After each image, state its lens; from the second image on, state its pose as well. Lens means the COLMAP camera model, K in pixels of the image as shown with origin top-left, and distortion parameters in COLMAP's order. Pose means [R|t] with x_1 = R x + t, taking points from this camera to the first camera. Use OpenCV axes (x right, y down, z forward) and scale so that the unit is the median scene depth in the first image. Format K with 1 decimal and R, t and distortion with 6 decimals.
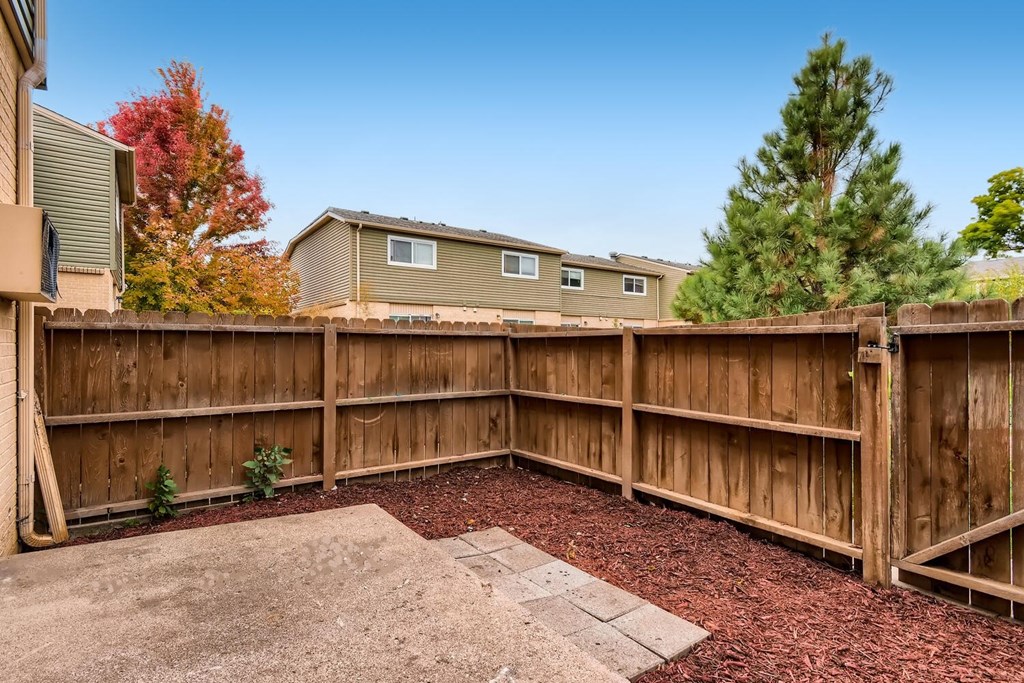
lens RADIAL K [[499.3, 0, 507.8], [0, 499.3, 346.5], [0, 0, 1]] dist [0.005662, -0.001033]
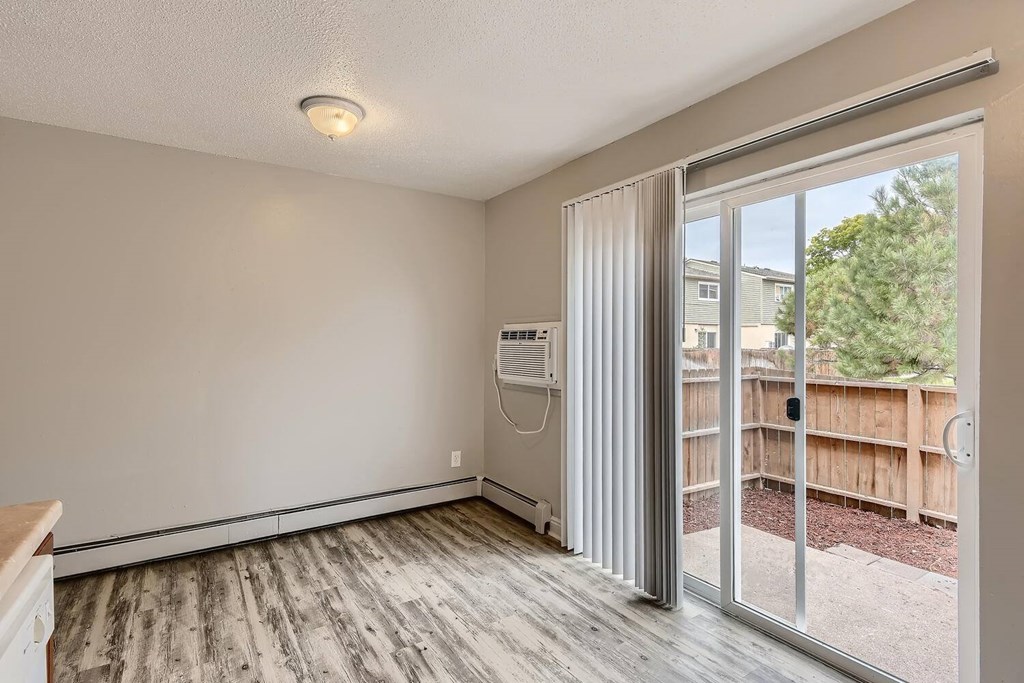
lens RADIAL K [[499.3, 0, 514.6], [0, 499.3, 336.6], [0, 0, 1]] dist [0.005662, -0.001033]
pose [[0.997307, 0.000320, -0.073338, -0.500834], [-0.001655, 0.999834, -0.018138, -0.100226], [0.073320, 0.018210, 0.997142, -0.247235]]
